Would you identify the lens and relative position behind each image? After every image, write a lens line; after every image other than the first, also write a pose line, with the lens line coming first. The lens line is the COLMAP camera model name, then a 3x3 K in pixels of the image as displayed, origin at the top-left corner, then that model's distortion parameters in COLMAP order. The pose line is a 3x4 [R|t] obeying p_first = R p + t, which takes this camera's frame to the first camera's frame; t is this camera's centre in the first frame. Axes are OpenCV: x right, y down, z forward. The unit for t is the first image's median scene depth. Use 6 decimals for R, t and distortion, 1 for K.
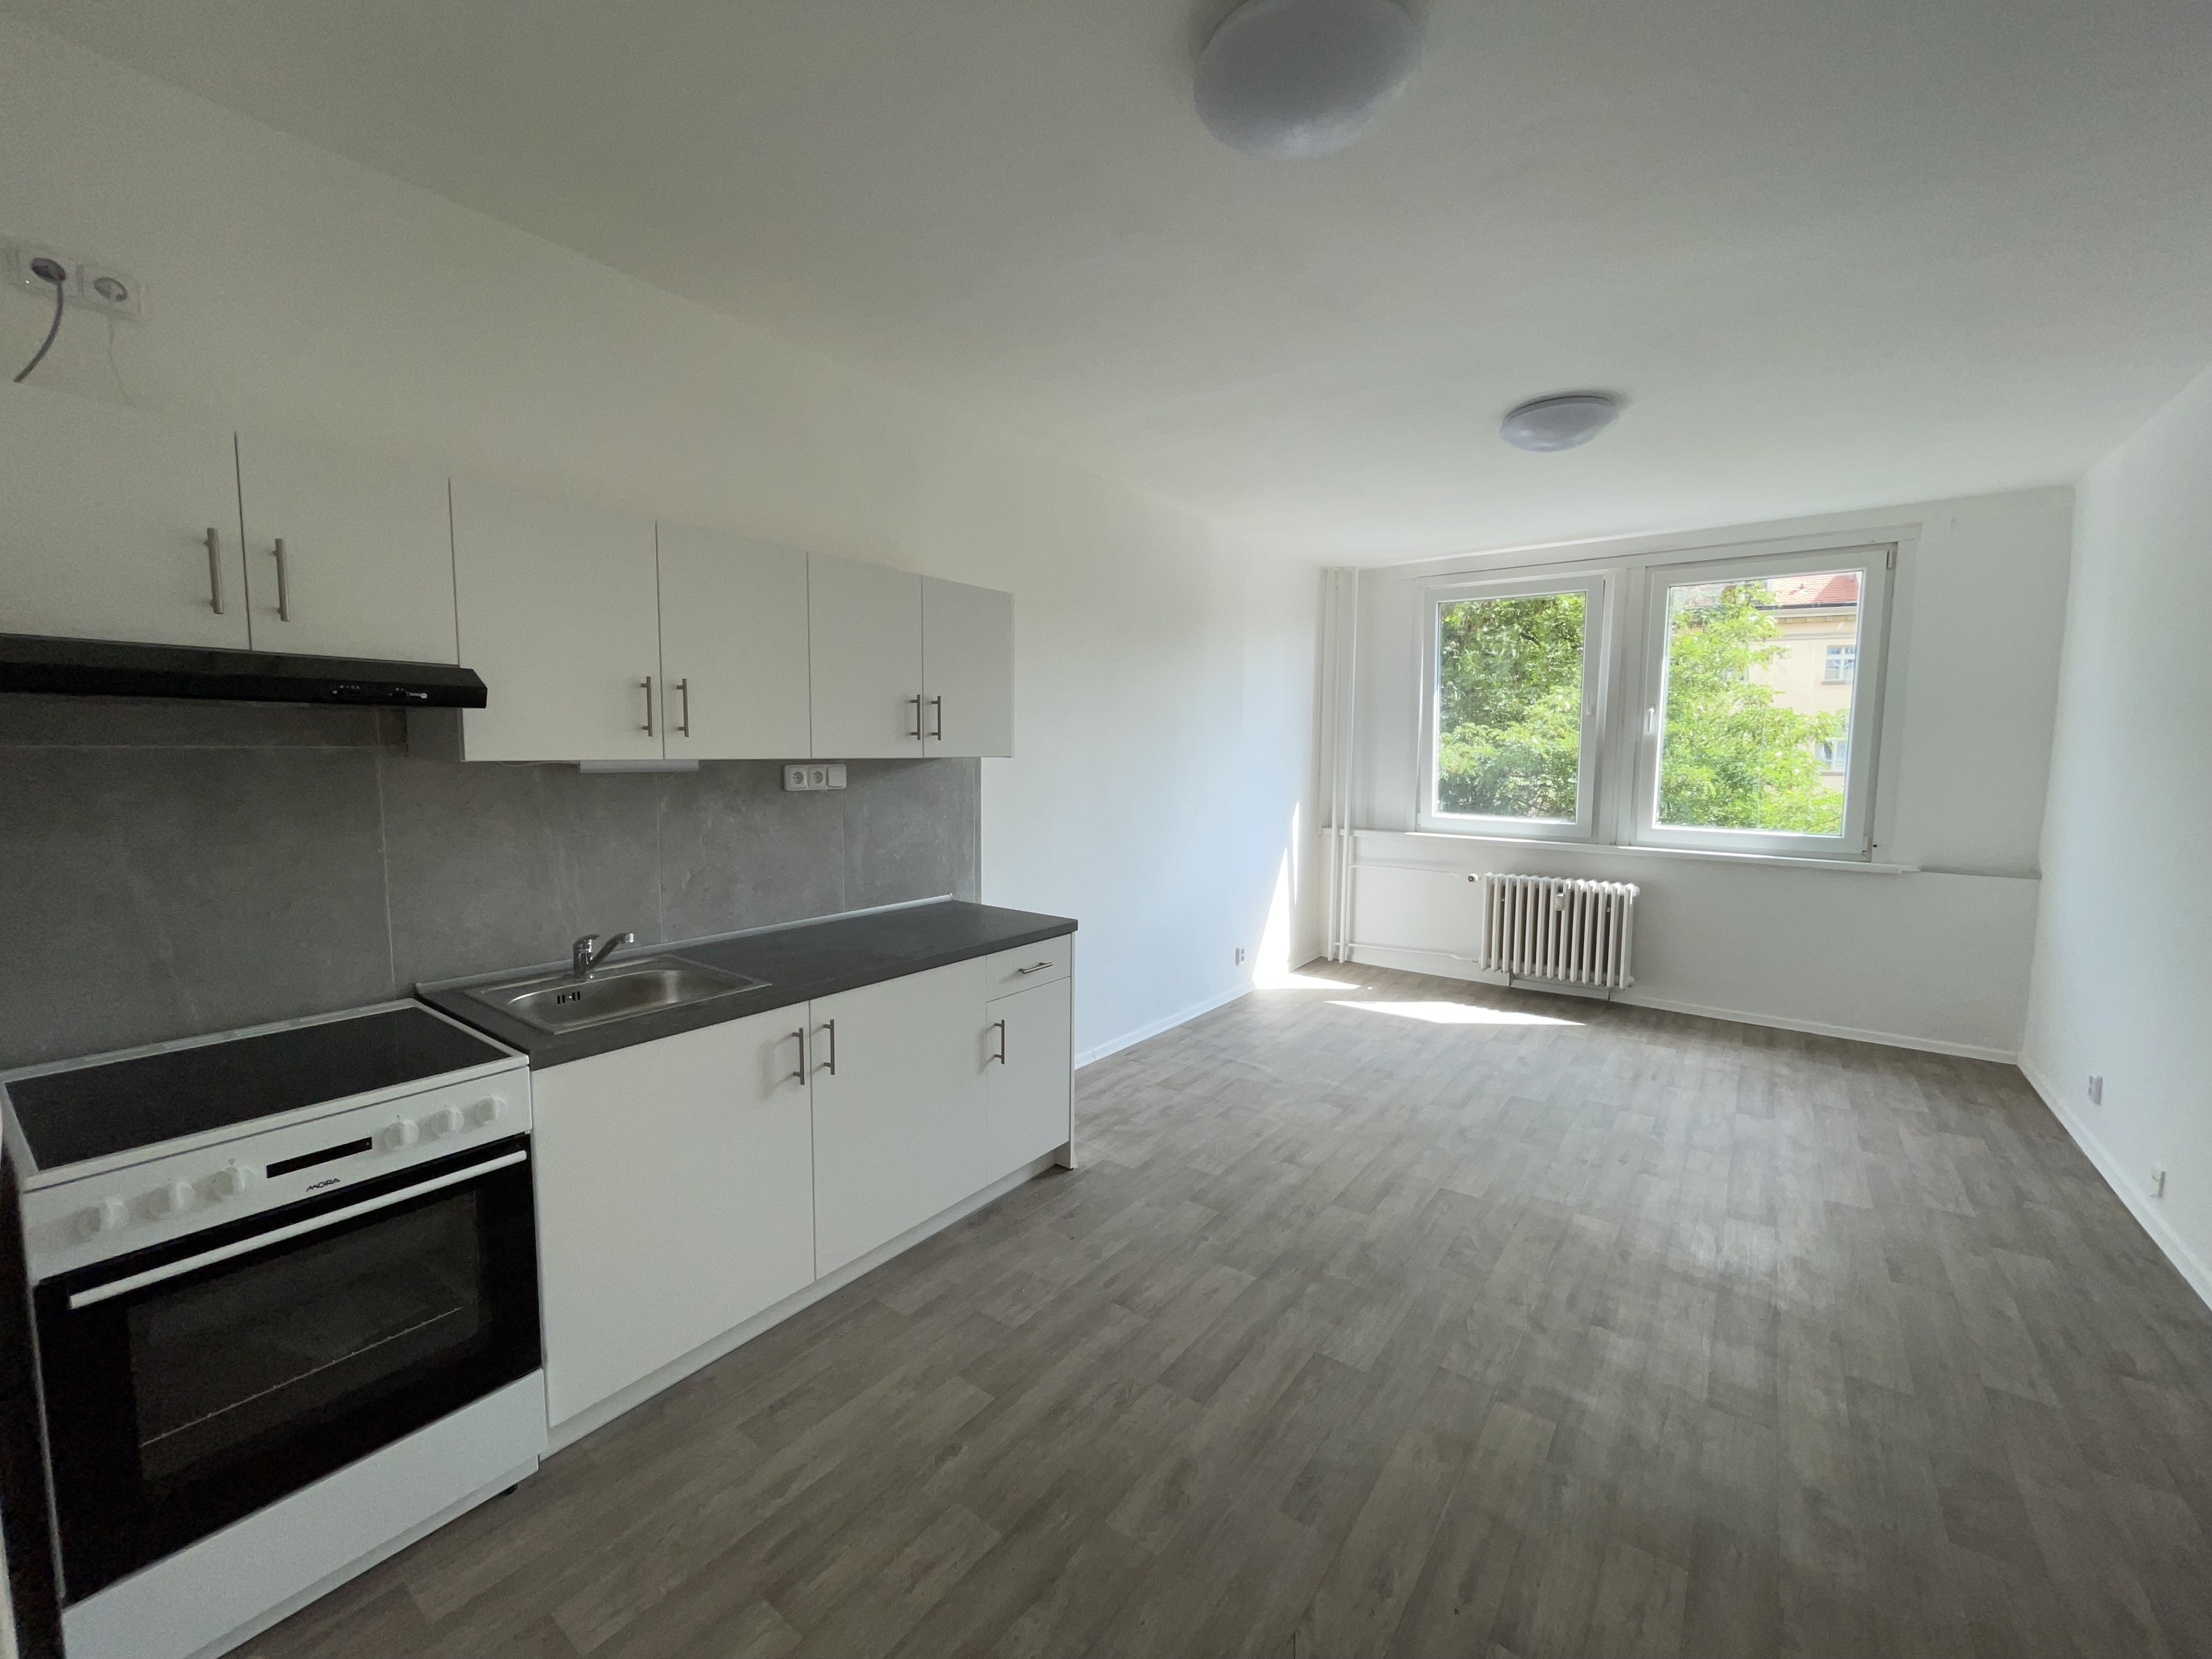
lens RADIAL K [[889.5, 0, 1106.0], [0, 889.5, 829.5], [0, 0, 1]] dist [-0.003951, 0.000206]
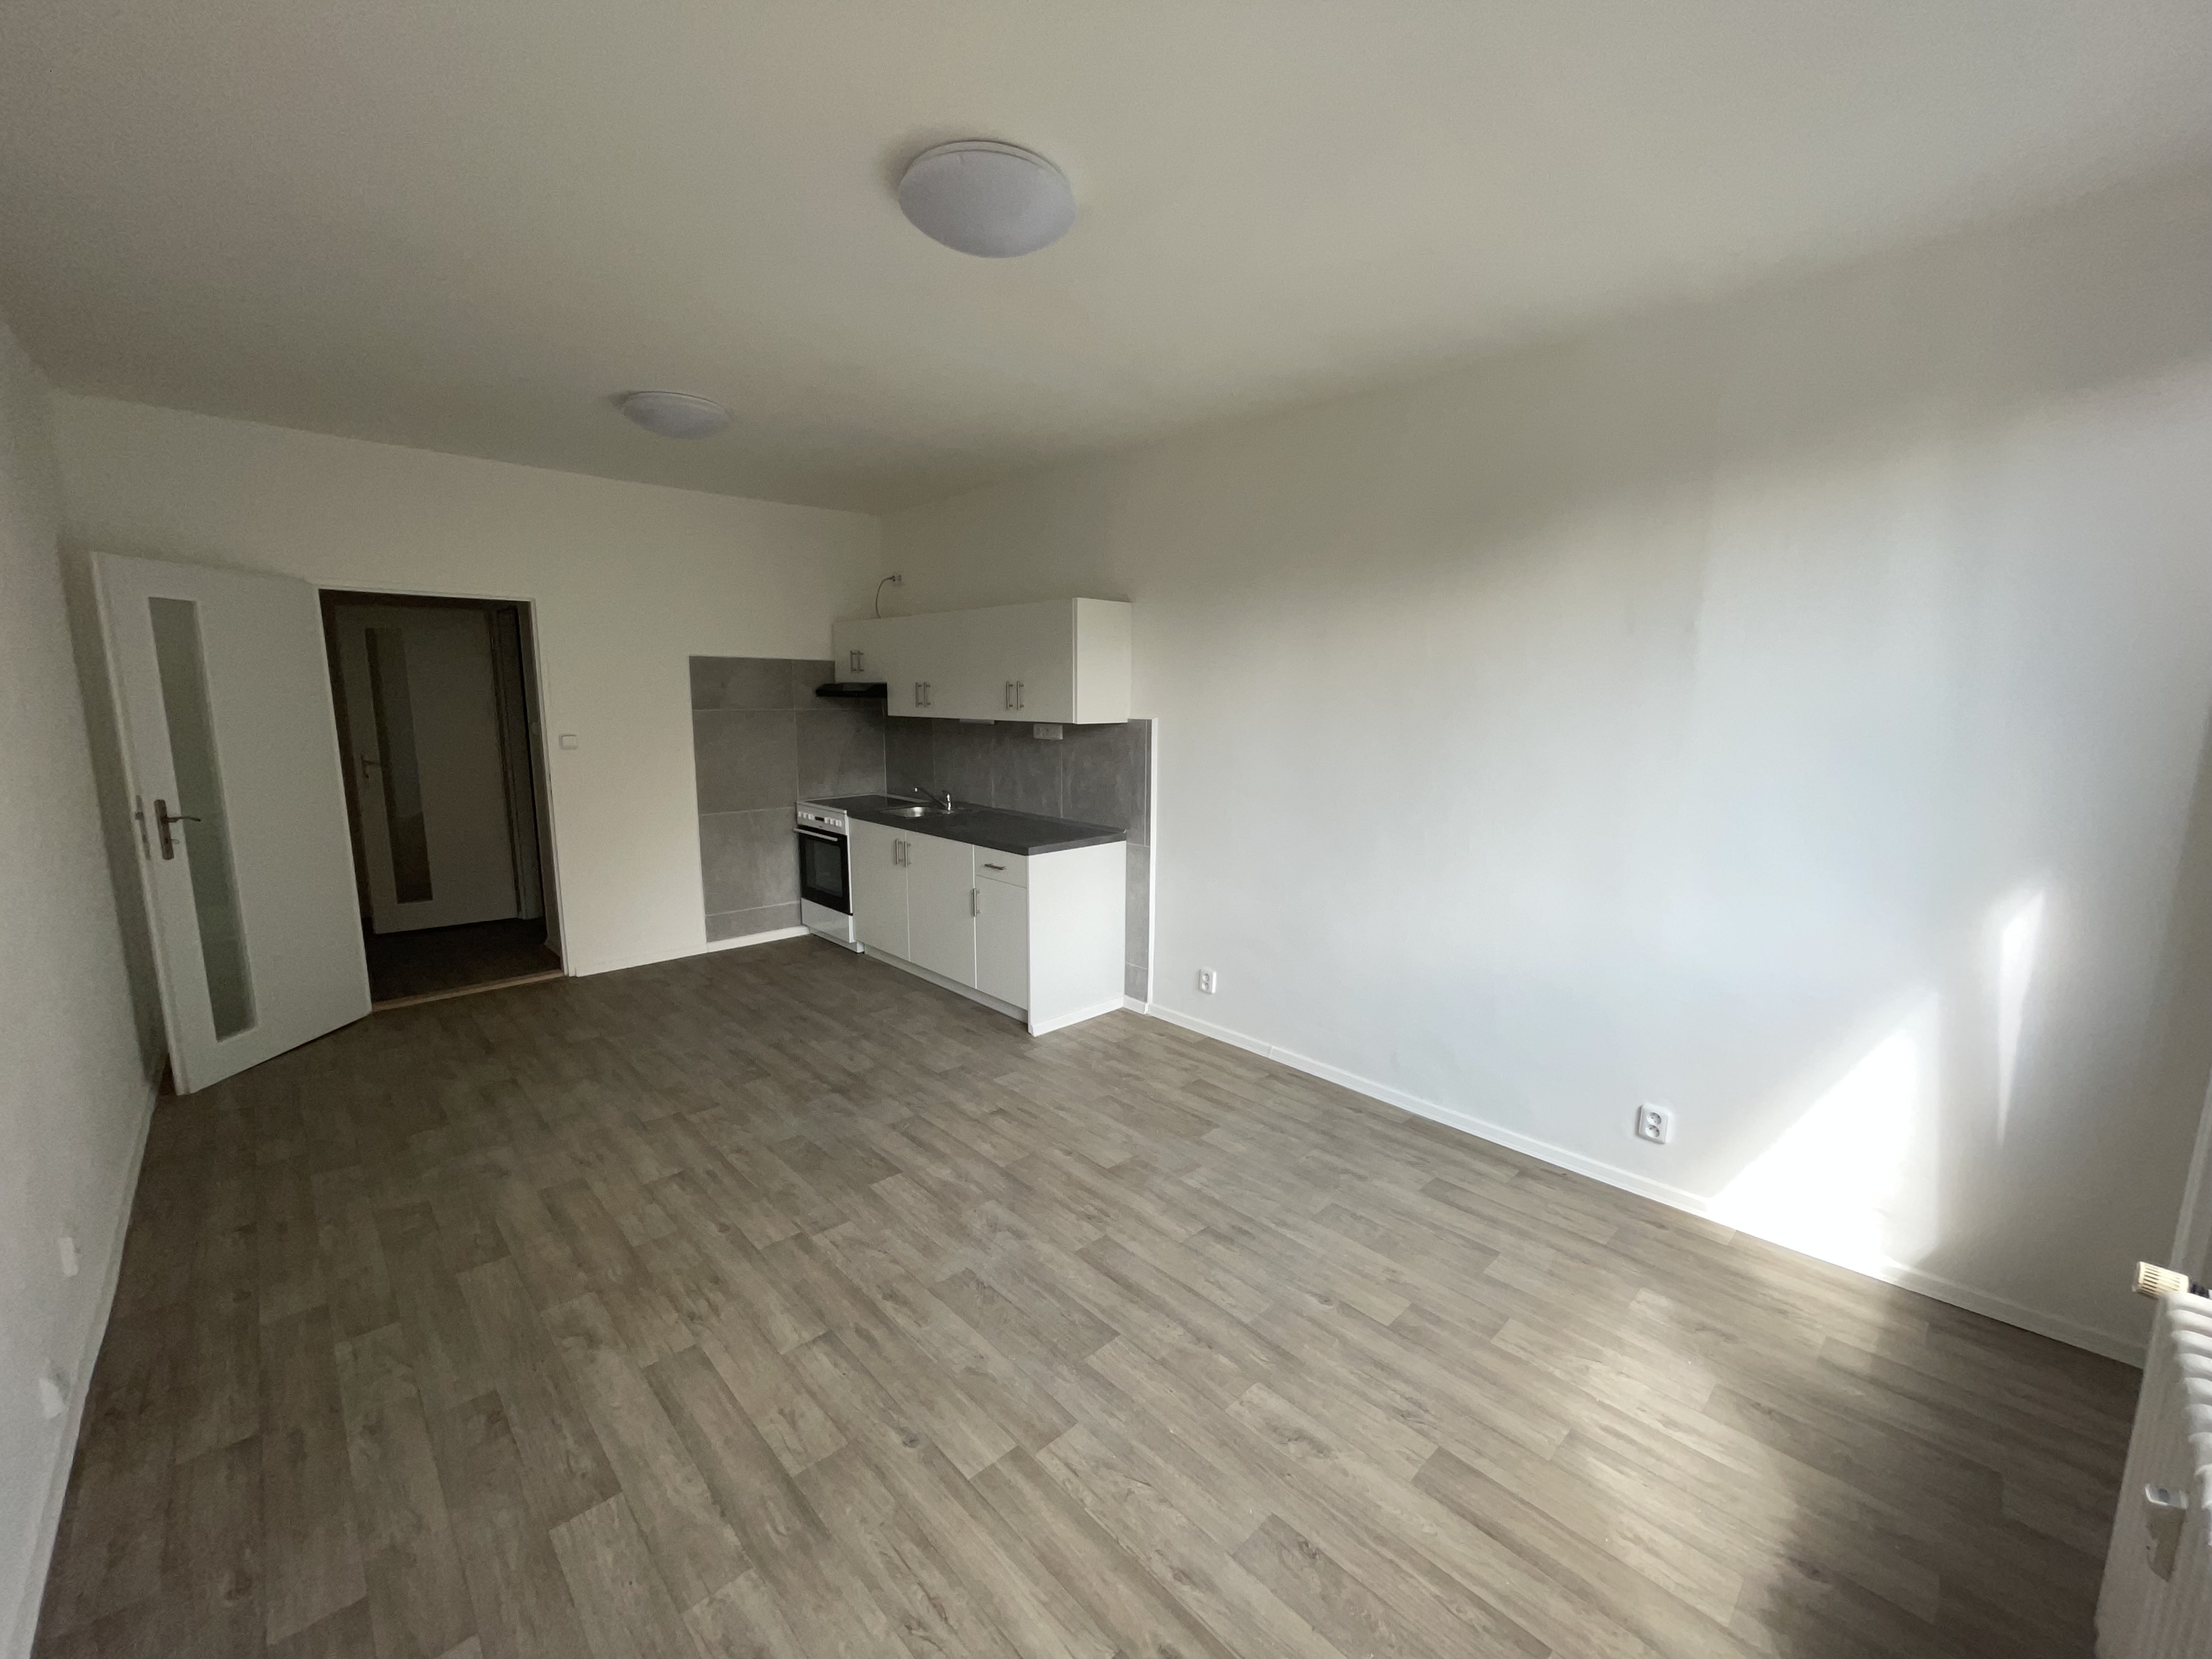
lens RADIAL K [[889.5, 0, 1106.0], [0, 889.5, 829.5], [0, 0, 1]] dist [-0.003951, 0.000206]
pose [[-0.167208, 0.139861, -0.975951, 1.343143], [-0.099287, 0.982466, 0.157806, -0.157113], [0.980909, 0.123286, -0.150390, 1.425784]]
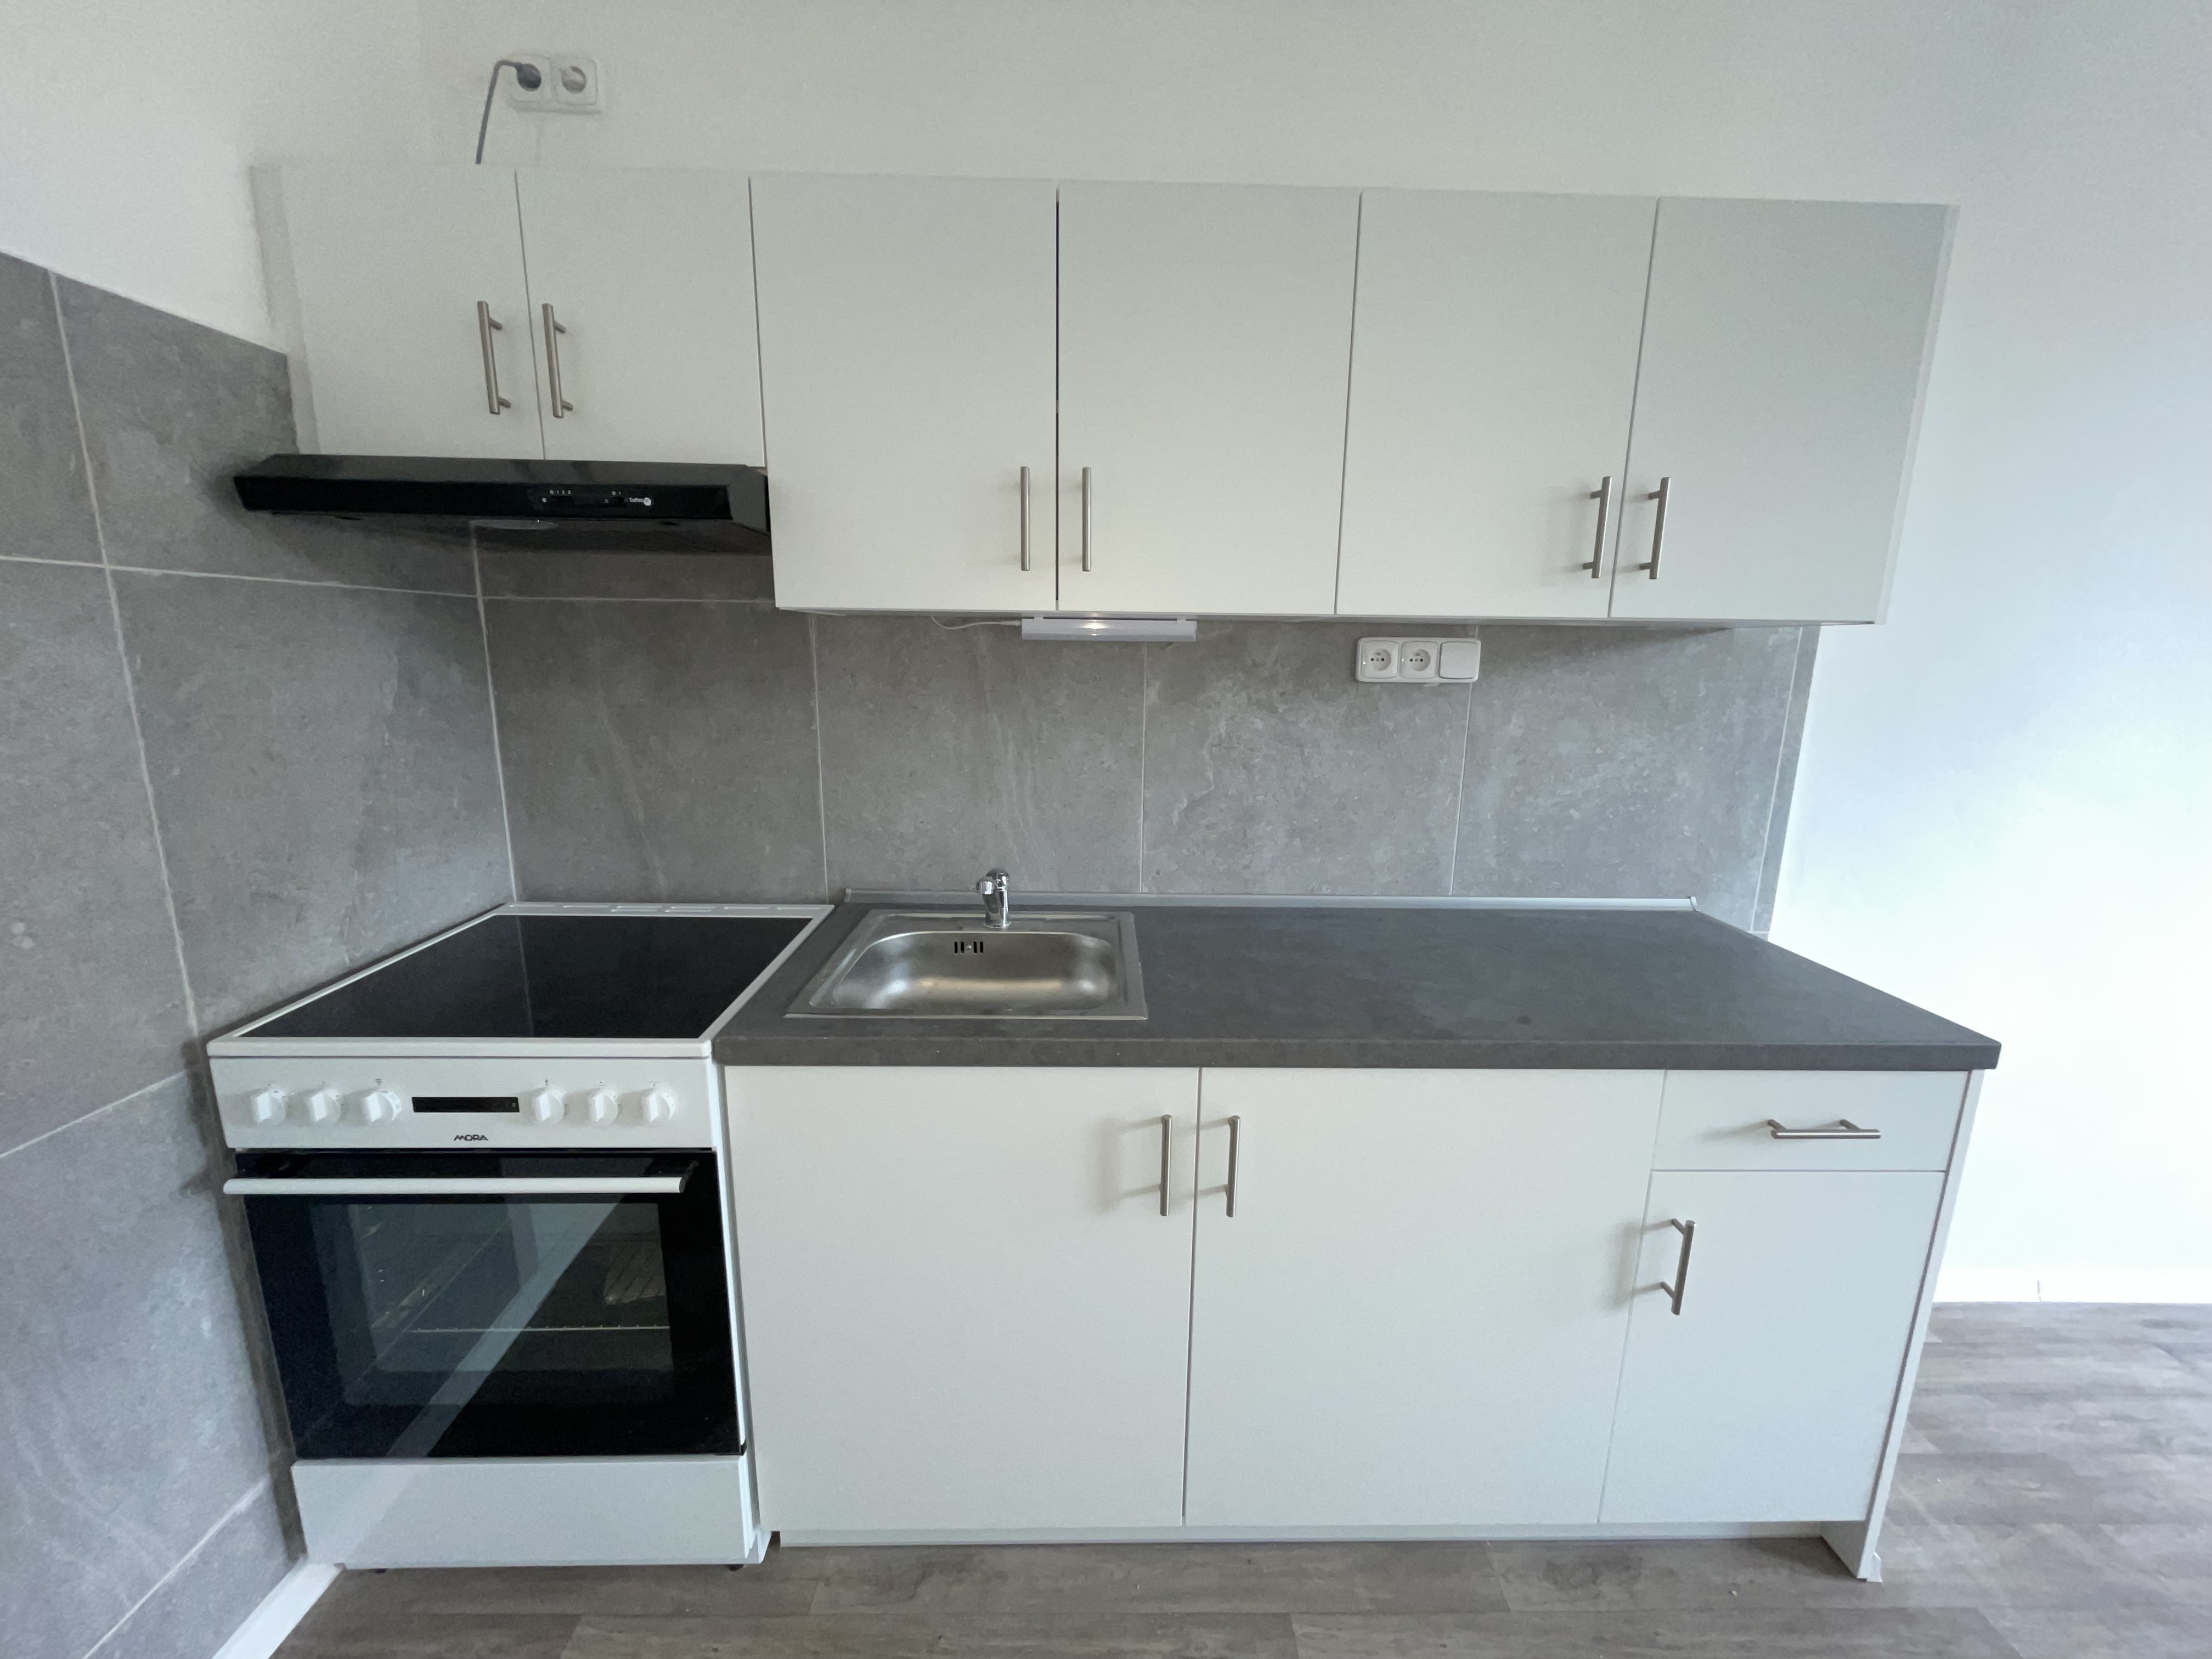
lens RADIAL K [[889.5, 0, 1106.0], [0, 889.5, 829.5], [0, 0, 1]] dist [-0.003951, 0.000206]
pose [[0.609871, 0.155965, -0.777002, 0.017031], [-0.080868, 0.987573, 0.134758, -0.012037], [0.788364, -0.019350, 0.614904, 0.499204]]
